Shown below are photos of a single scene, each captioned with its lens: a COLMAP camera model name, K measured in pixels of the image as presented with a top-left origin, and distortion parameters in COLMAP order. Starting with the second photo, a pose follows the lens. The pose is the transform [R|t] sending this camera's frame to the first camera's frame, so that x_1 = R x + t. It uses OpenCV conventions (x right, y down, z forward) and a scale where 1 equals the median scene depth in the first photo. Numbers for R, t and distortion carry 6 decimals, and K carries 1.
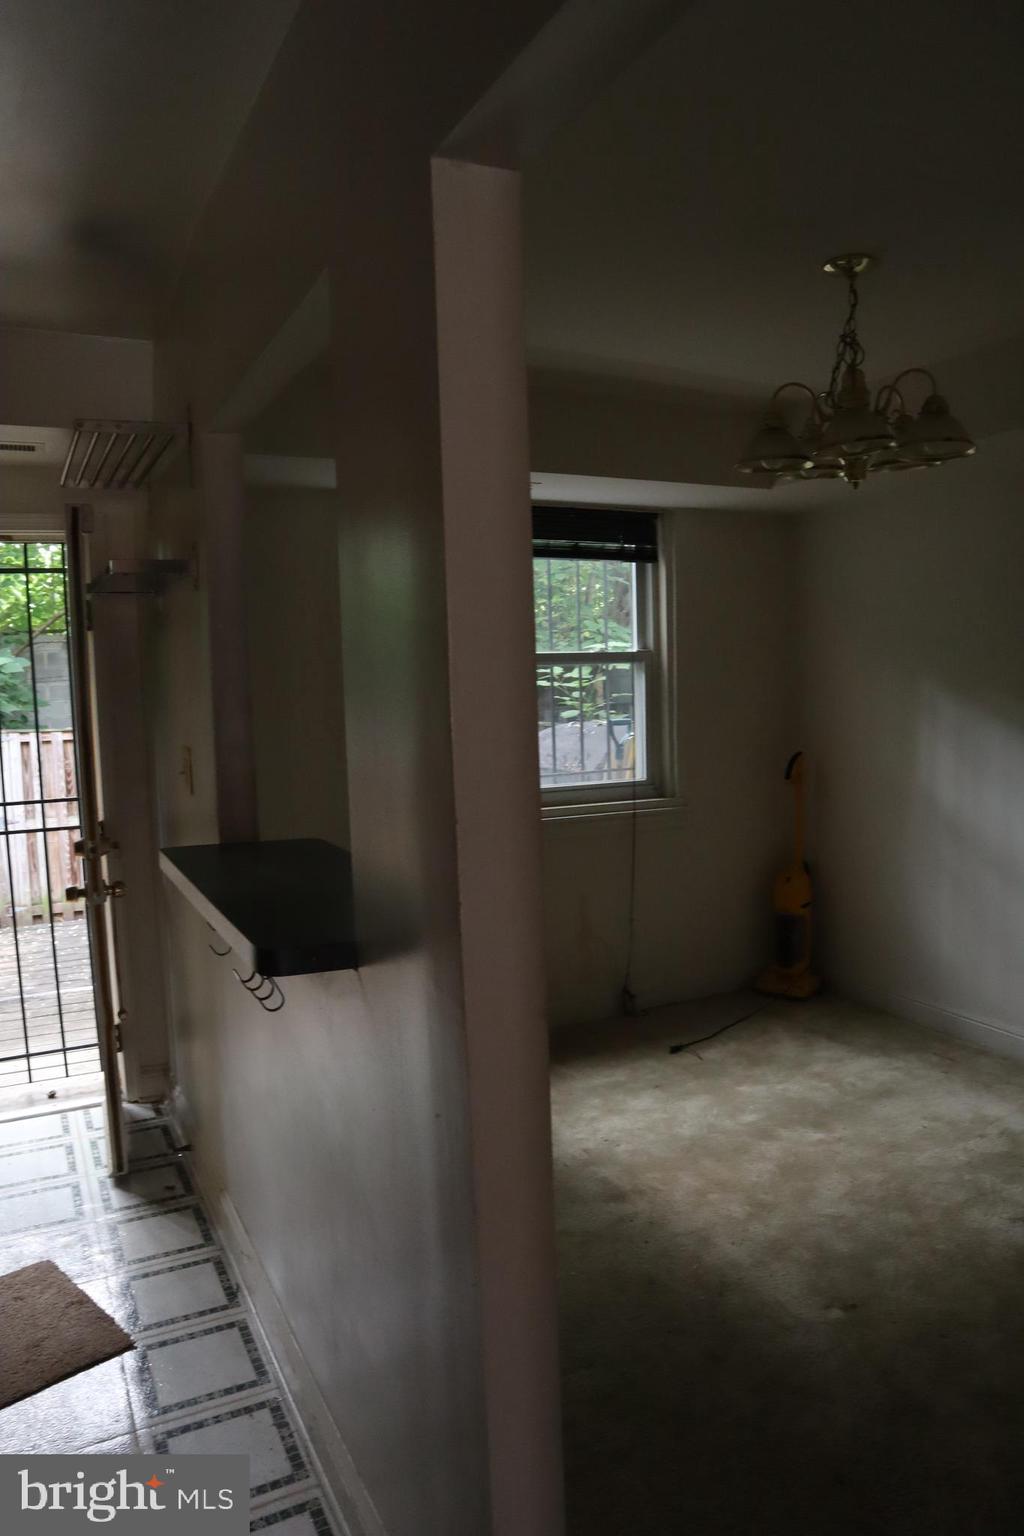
lens RADIAL K [[1064.1, 0, 520.1], [0, 1064.1, 778.2], [0, 0, 1]] dist [-0.081980, 0.055763]
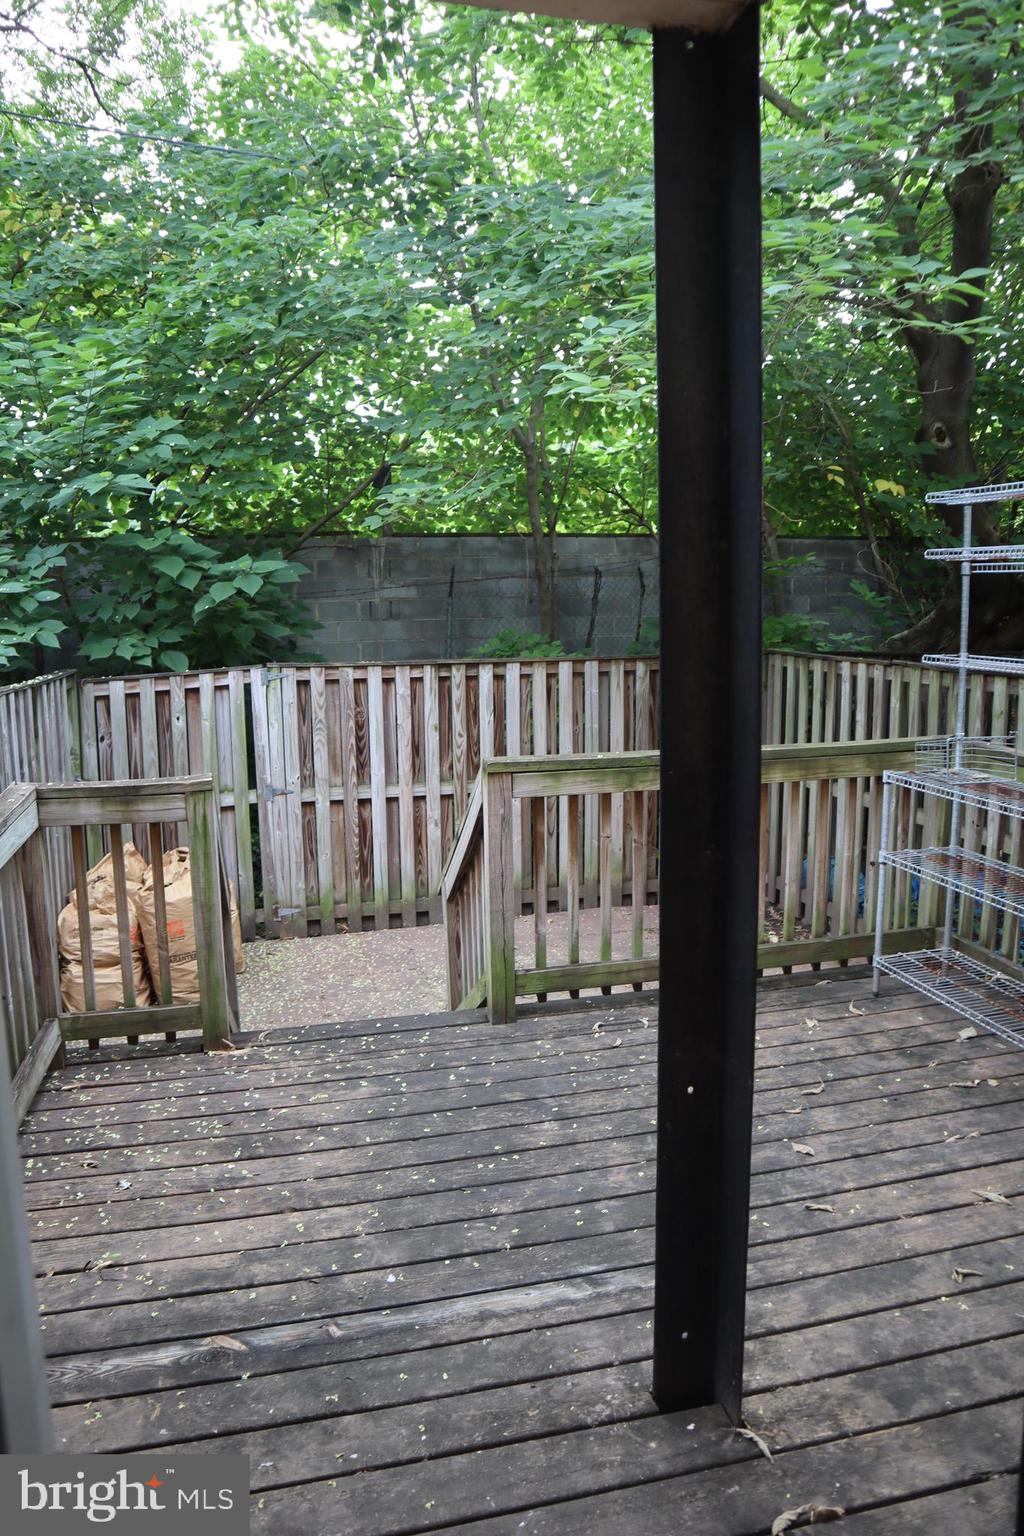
lens RADIAL K [[1064.1, 0, 509.0], [0, 1064.1, 763.6], [0, 0, 1]] dist [-0.081980, 0.055763]
pose [[0.976859, 0.046698, -0.208723, -0.472728], [-0.034137, 0.997405, 0.063385, -0.074943], [0.211141, -0.054793, 0.975919, 0.833059]]
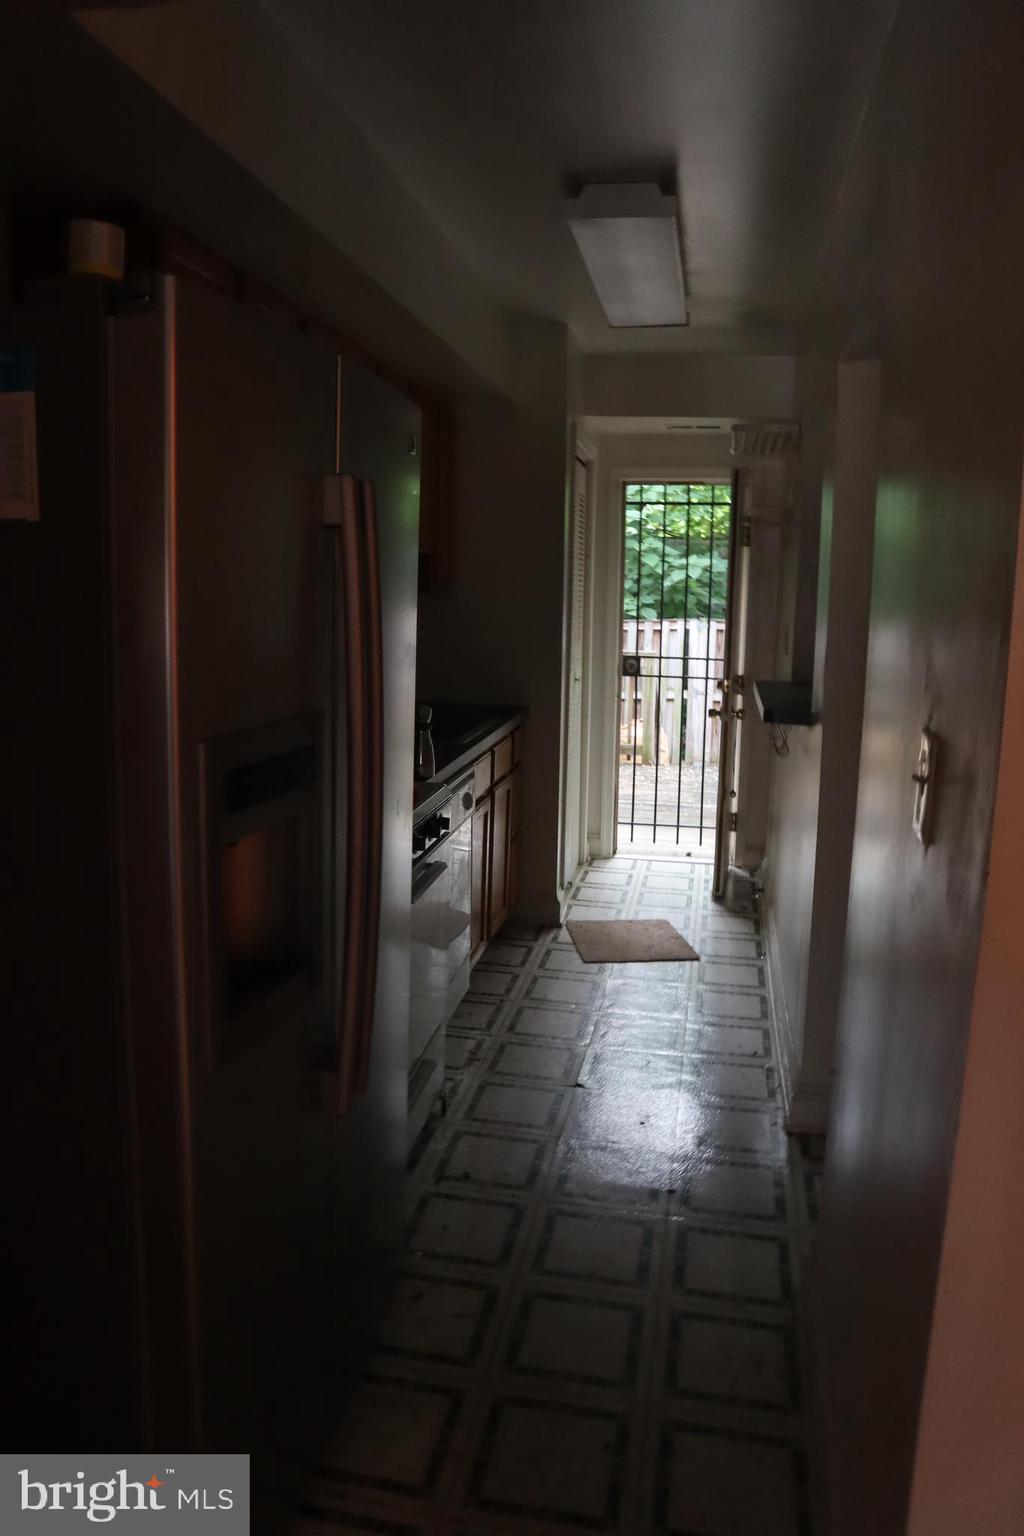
lens RADIAL K [[1101.0, 0, 513.5], [0, 1101.0, 751.2], [0, 0, 1]] dist [0.010424, 0.003858]
pose [[0.796595, 0.132099, -0.589904, 0.294872], [-0.098926, 0.991163, 0.088367, 0.045017], [0.596365, -0.012036, 0.802623, -0.467093]]
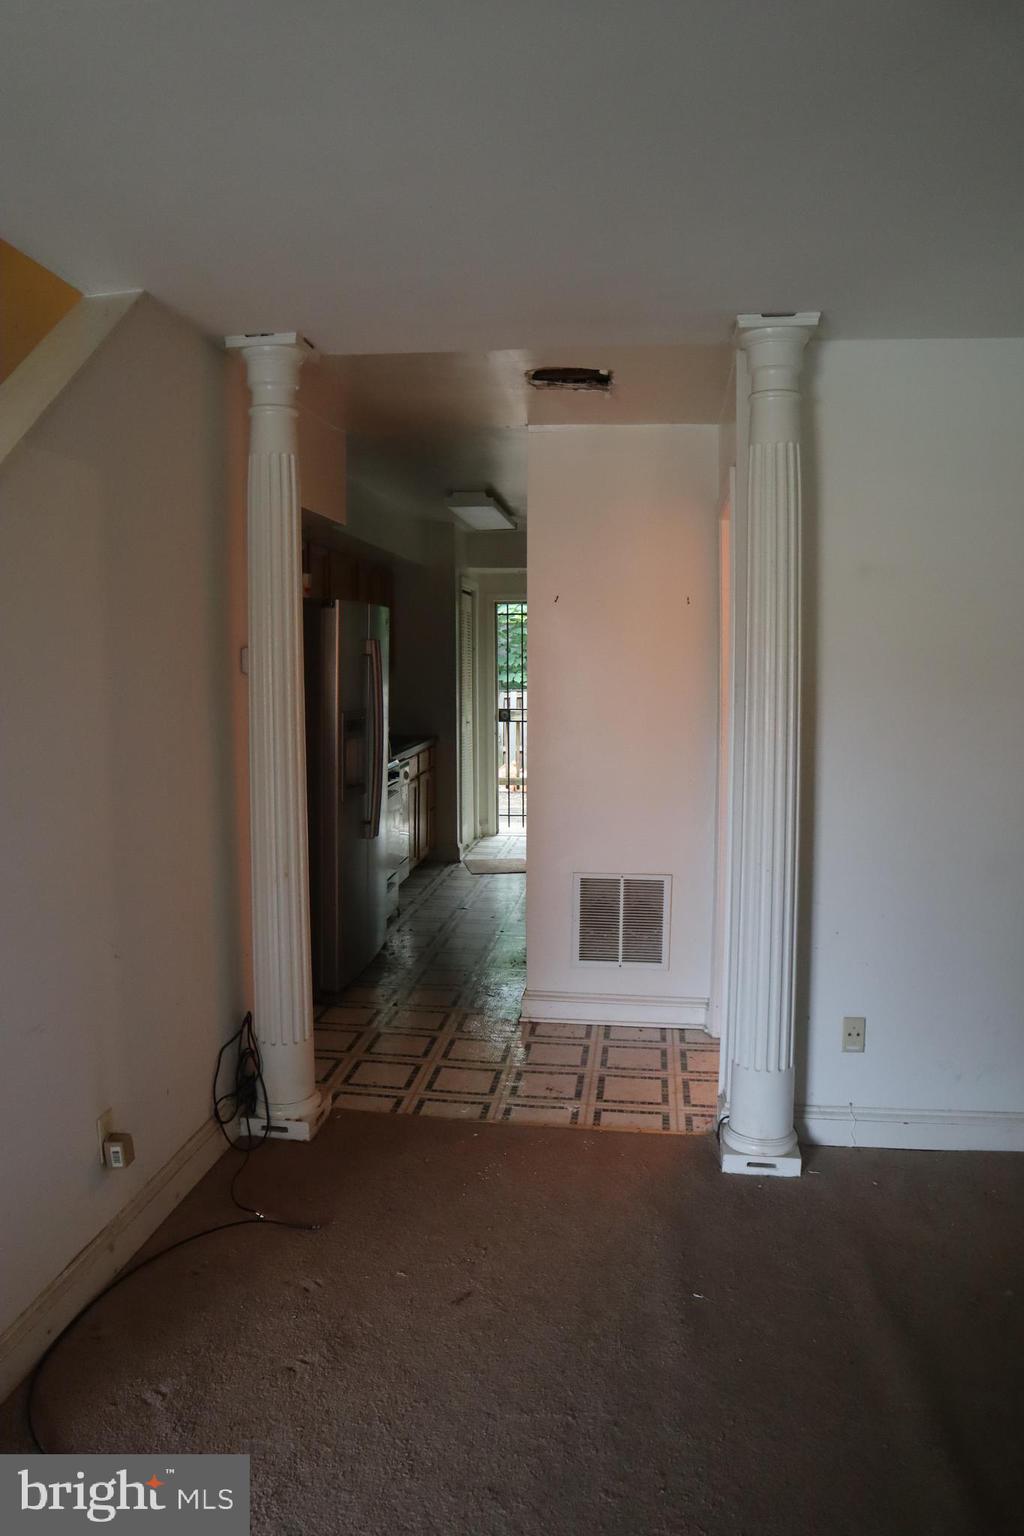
lens RADIAL K [[1101.0, 0, 508.3], [0, 1101.0, 771.4], [0, 0, 1]] dist [0.010424, 0.003858]
pose [[0.834689, 0.080631, -0.544786, 0.909481], [-0.074874, 0.996654, 0.032791, 0.093905], [0.545607, 0.013420, 0.837933, -1.249728]]
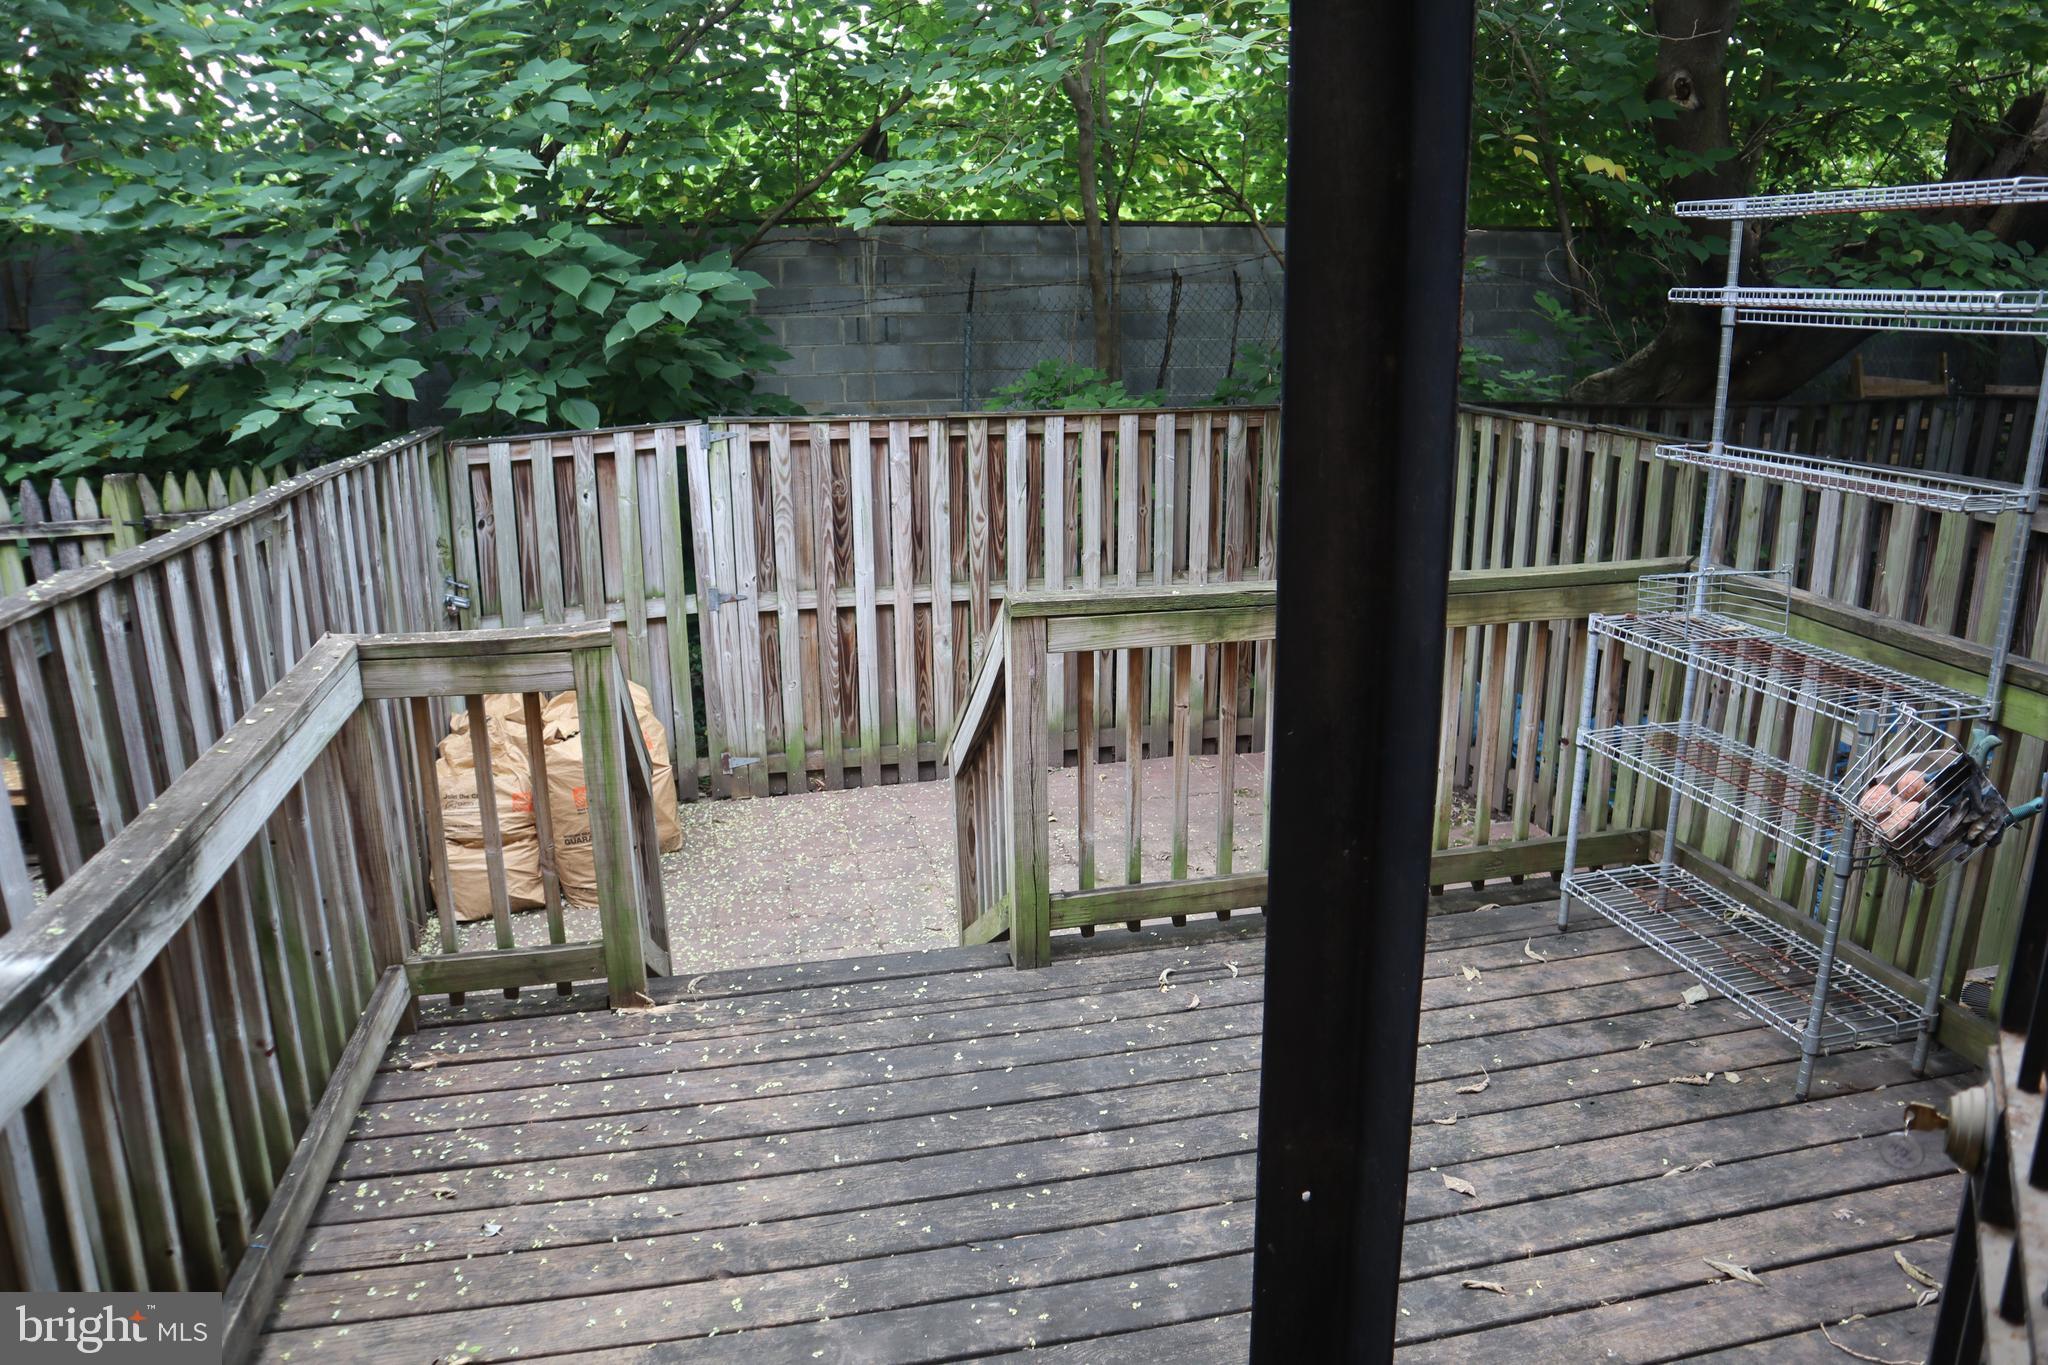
lens RADIAL K [[1418.9, 0, 1012.9], [0, 1418.9, 665.9], [0, 0, 1]] dist [-0.081980, 0.055763]
pose [[0.970547, 0.079572, -0.227392, -0.490576], [-0.041020, 0.984678, 0.169489, -0.127373], [0.237395, -0.155170, 0.958940, 0.920846]]
